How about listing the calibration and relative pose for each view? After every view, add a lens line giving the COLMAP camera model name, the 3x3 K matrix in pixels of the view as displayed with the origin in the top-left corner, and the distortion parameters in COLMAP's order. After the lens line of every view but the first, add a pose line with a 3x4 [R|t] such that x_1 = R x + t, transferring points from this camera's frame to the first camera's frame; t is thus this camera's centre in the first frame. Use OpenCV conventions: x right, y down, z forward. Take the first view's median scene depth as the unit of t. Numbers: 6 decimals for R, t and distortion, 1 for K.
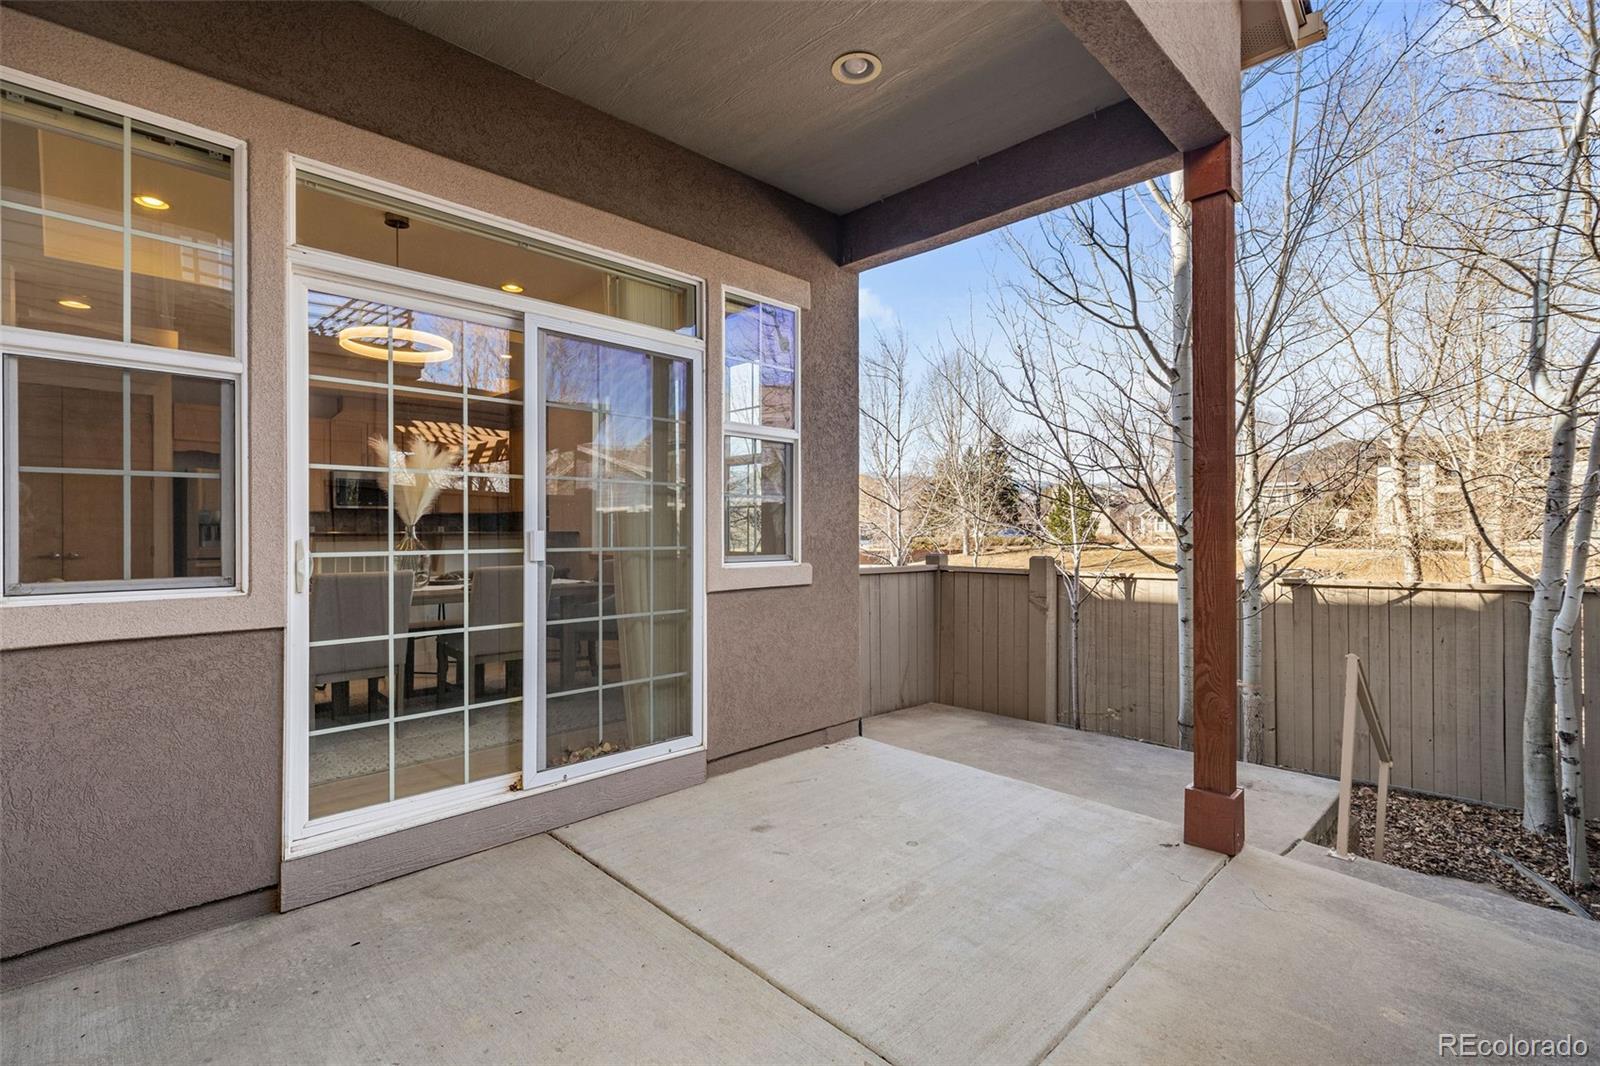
lens RADIAL K [[727.0, 0, 800.0], [0, 727.0, 533.0], [0, 0, 1]] dist [0.001182, 0.000365]
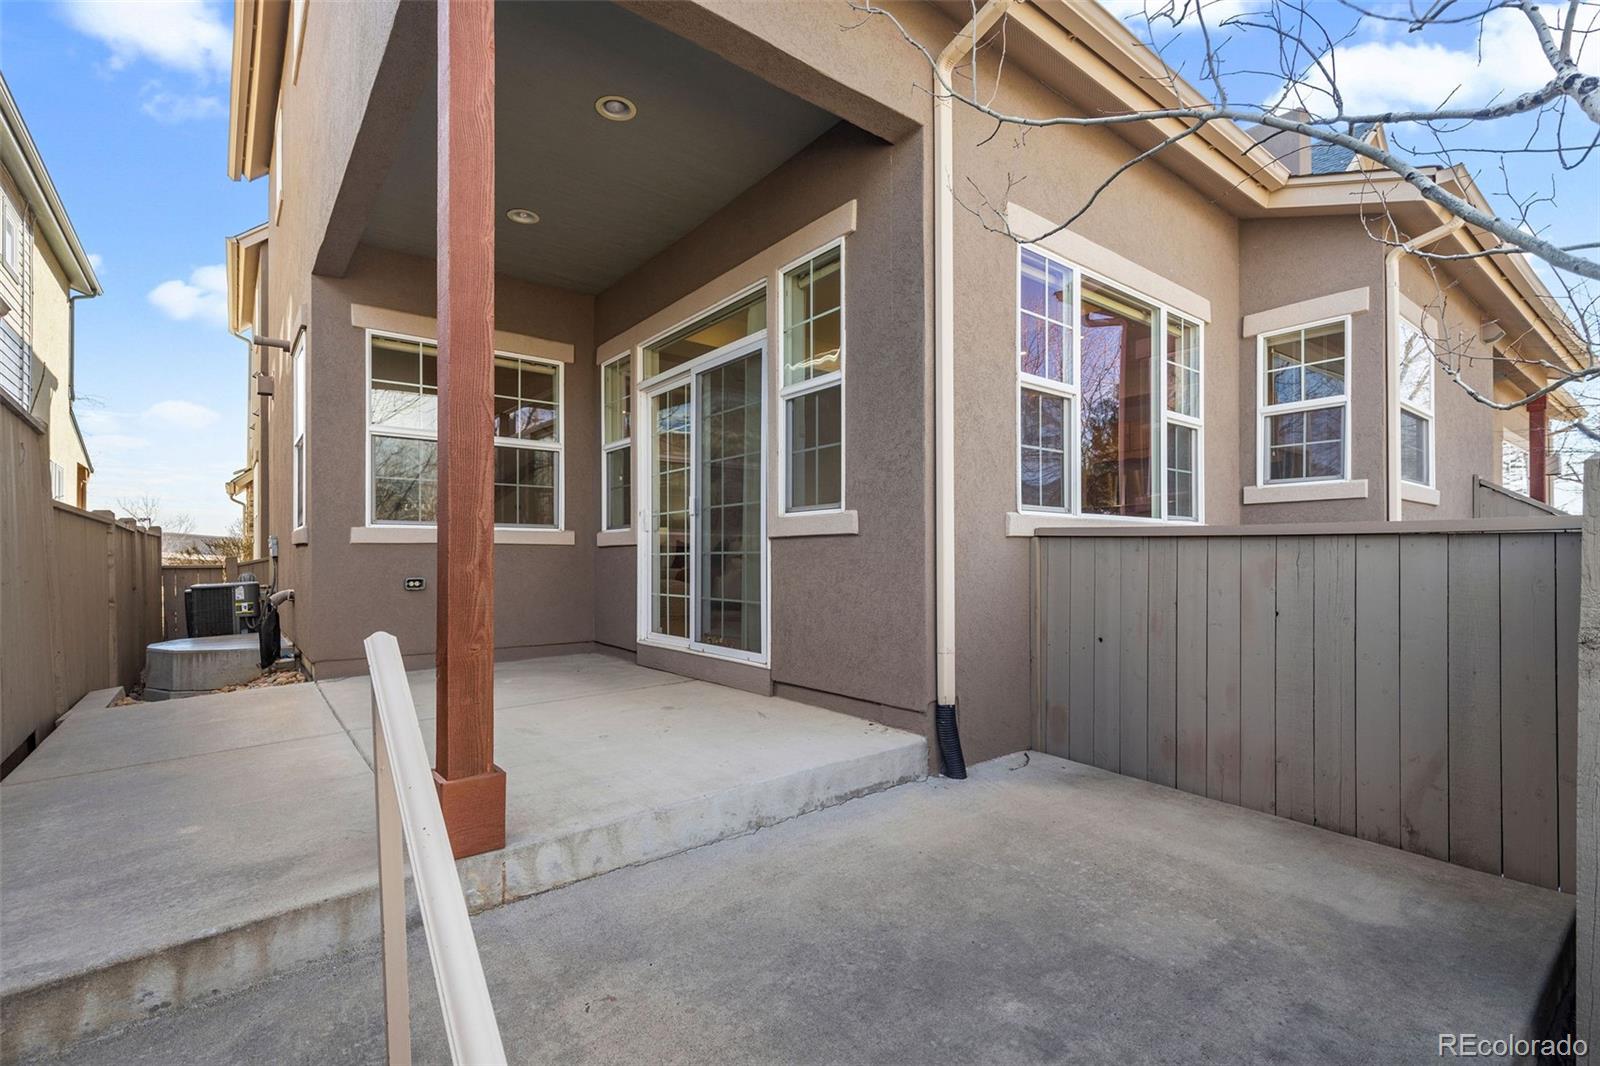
lens RADIAL K [[726.0, 0, 799.6], [0, 726.0, 551.9], [0, 0, 1]] dist [0.001198, 0.000272]
pose [[-0.105146, -0.006789, -0.994434, 0.899629], [0.001287, 0.999975, -0.006963, 0.097624], [0.994456, -0.002012, -0.105135, 1.007050]]
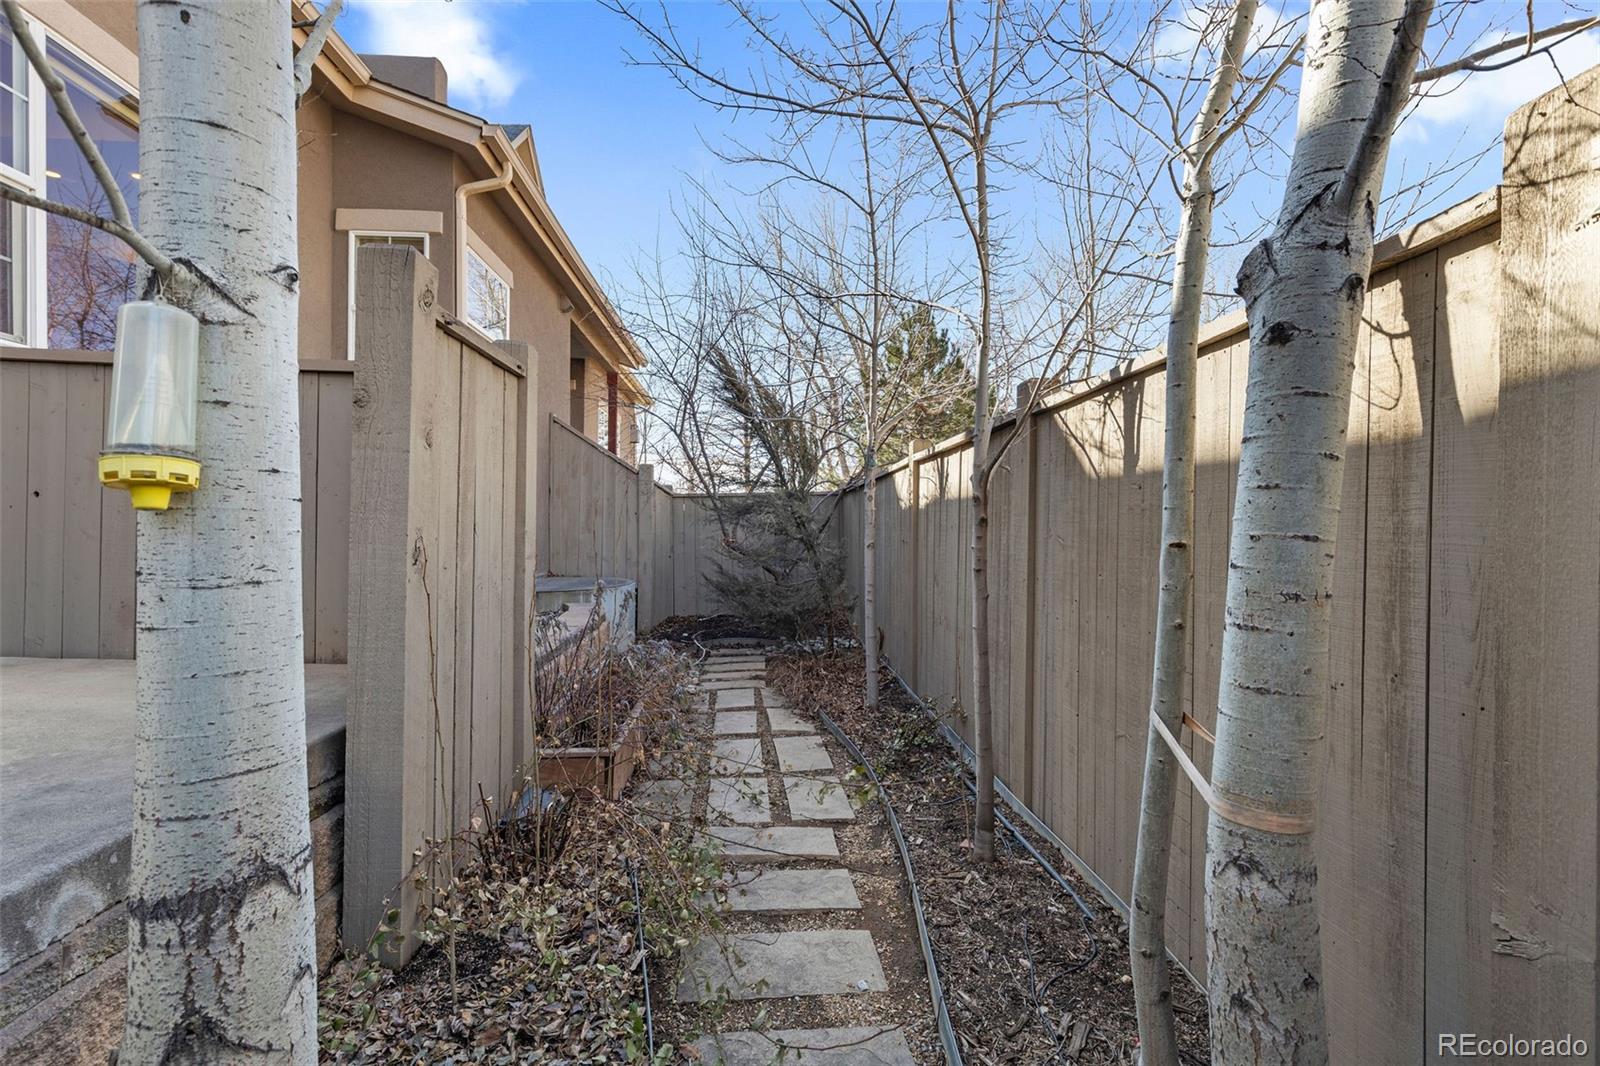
lens RADIAL K [[727.0, 0, 800.0], [0, 727.0, 533.0], [0, 0, 1]] dist [0.001182, 0.000365]
pose [[0.758264, 0.007649, -0.651903, 0.979447], [-0.006908, 0.999969, 0.003699, 0.224914], [0.651911, 0.001698, 0.758294, 1.220673]]
